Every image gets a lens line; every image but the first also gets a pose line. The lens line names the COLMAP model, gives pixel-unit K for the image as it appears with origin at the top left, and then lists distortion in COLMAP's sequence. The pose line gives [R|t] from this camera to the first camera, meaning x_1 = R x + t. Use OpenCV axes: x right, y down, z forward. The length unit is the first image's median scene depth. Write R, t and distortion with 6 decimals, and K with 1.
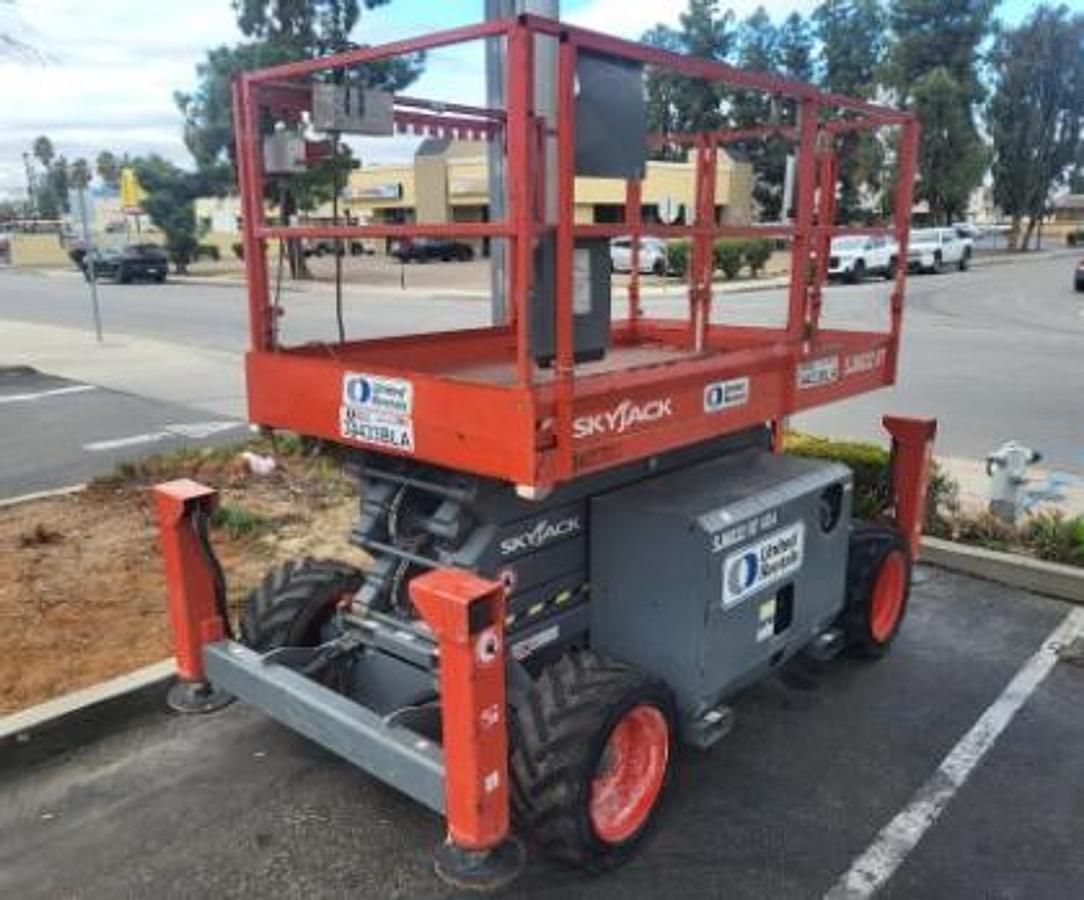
lens RADIAL K [[953.8, 0, 490.8], [0, 953.8, 462.7], [0, 0, 1]] dist [0.016448, 0.005553]
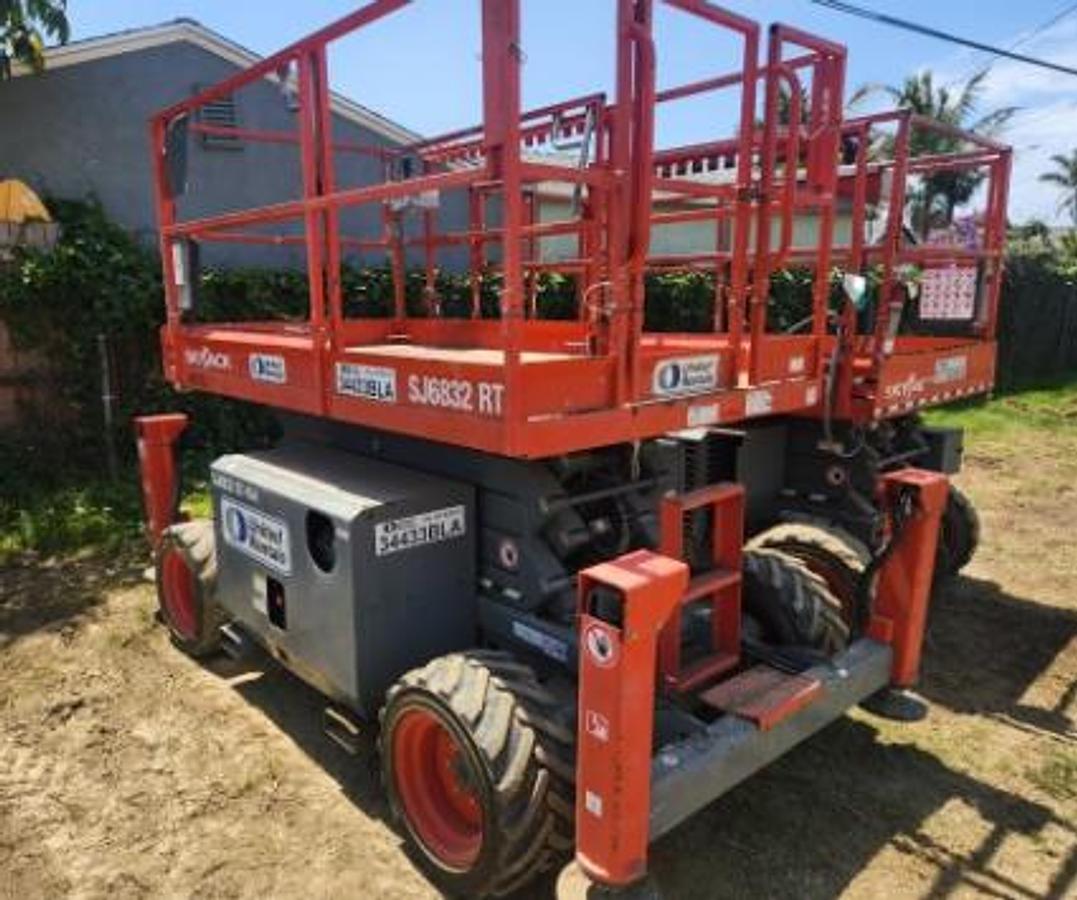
lens RADIAL K [[798.9, 0, 499.2], [0, 798.9, 447.7], [0, 0, 1]] dist [0.045865, -0.000086]
pose [[-0.108384, 0.192376, -0.975318, 1.143044], [-0.217631, 0.952707, 0.212101, -0.239678], [0.969995, 0.235248, -0.061392, 1.347609]]
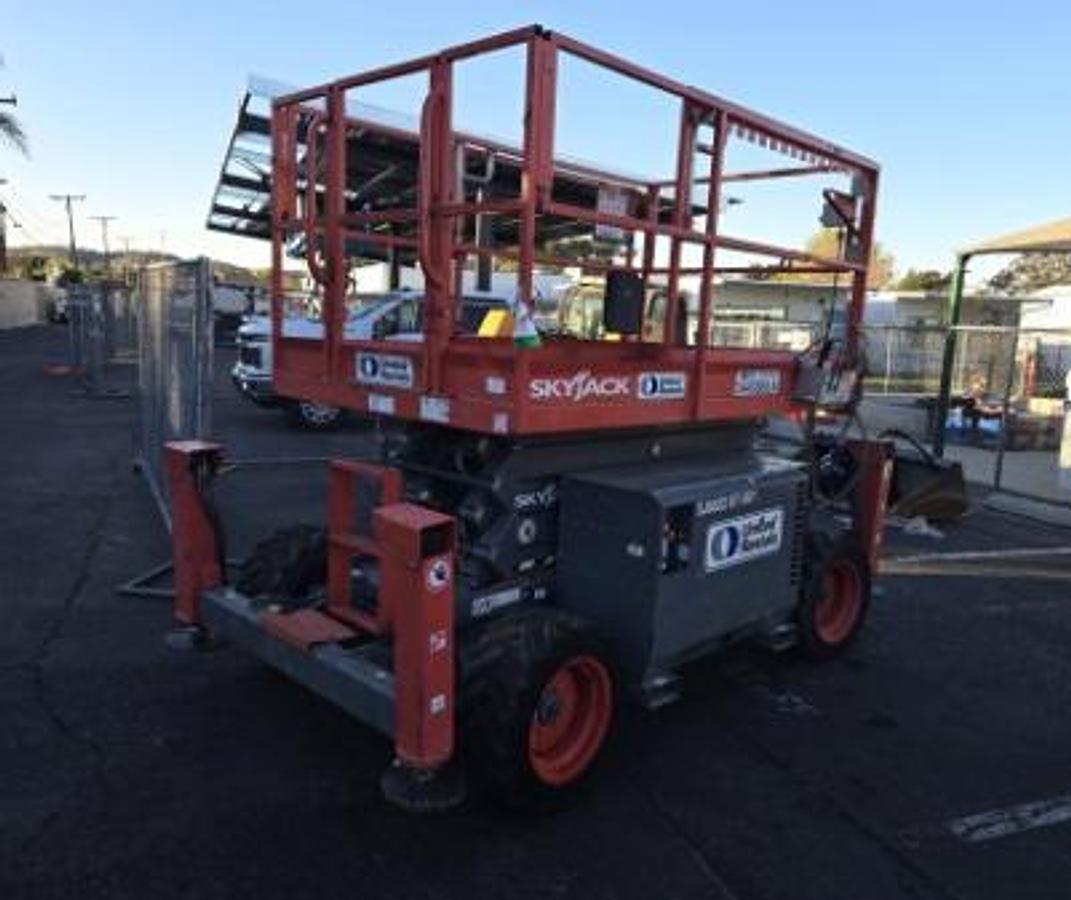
lens RADIAL K [[834.1, 0, 535.5], [0, 834.1, 450.0], [0, 0, 1]] dist [0.056669, 0.000095]
pose [[-0.999012, -0.044082, 0.005710, 0.213616], [-0.038795, 0.927379, 0.372106, -0.453145], [-0.021699, 0.371516, -0.928173, 2.346495]]
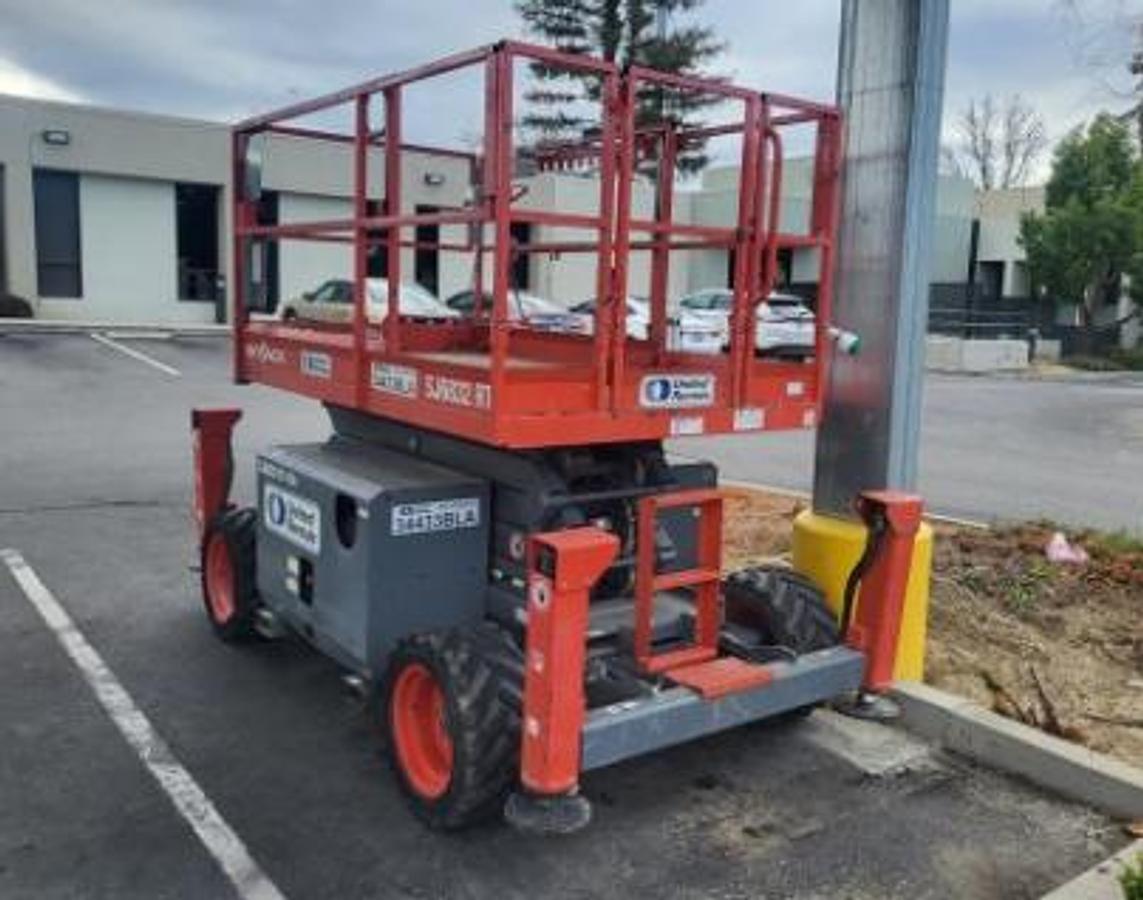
lens RADIAL K [[1010.0, 0, 598.6], [0, 1010.0, 448.5], [0, 0, 1]] dist [0.008074, 0.008179]
pose [[-0.160761, 0.142766, -0.976613, 1.434237], [-0.268329, 0.945893, 0.182445, -0.296838], [0.949818, 0.291384, -0.113755, 1.516207]]
